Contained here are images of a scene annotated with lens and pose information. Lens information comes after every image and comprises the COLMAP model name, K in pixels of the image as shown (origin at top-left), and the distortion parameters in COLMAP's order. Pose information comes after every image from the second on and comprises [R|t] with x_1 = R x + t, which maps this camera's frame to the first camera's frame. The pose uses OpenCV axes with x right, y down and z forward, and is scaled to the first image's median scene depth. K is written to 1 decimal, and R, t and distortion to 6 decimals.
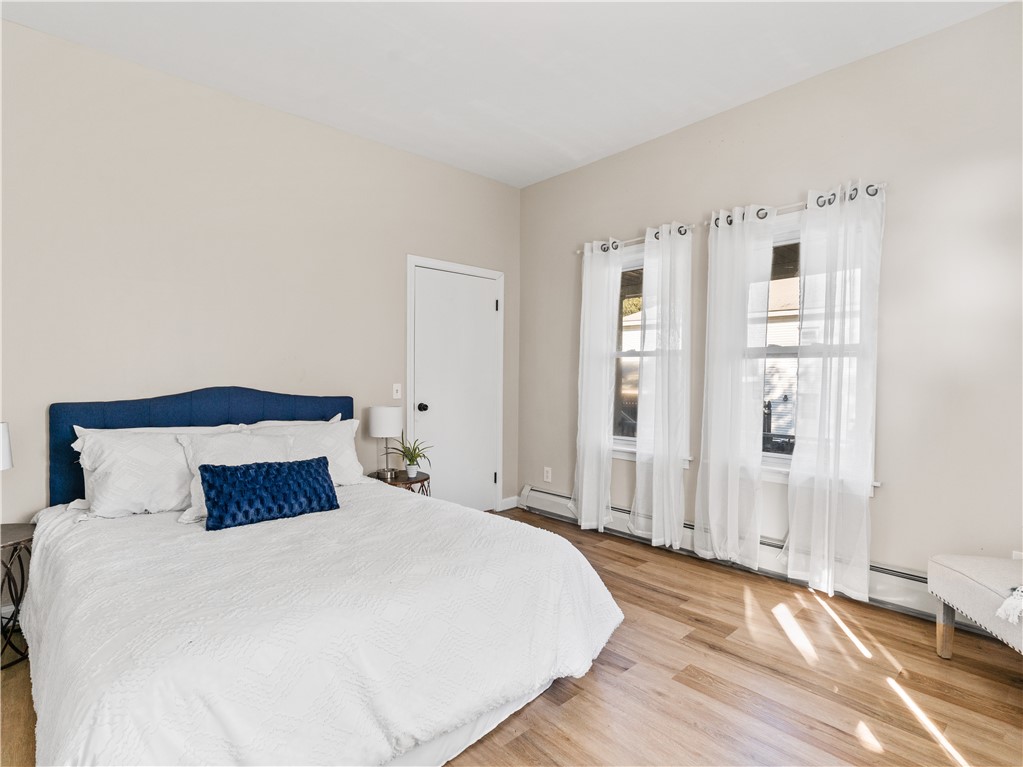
lens RADIAL K [[513.4, 0, 513.0], [0, 513.4, 381.7], [0, 0, 1]] dist [-0.013097, 0.002271]
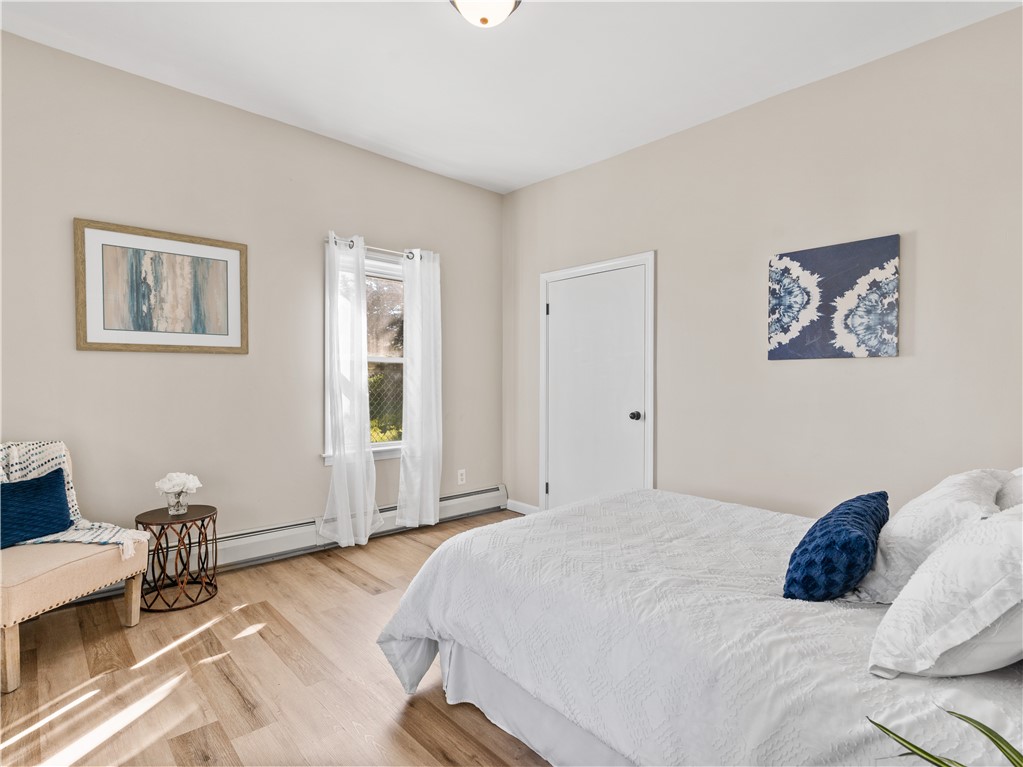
lens RADIAL K [[513.4, 0, 509.7], [0, 513.4, 382.6], [0, 0, 1]] dist [-0.013097, 0.002271]
pose [[-0.999870, -0.008208, 0.013872, -0.024843], [-0.007730, 0.999387, 0.034158, -0.029347], [-0.014144, 0.034046, -0.999320, 2.020053]]
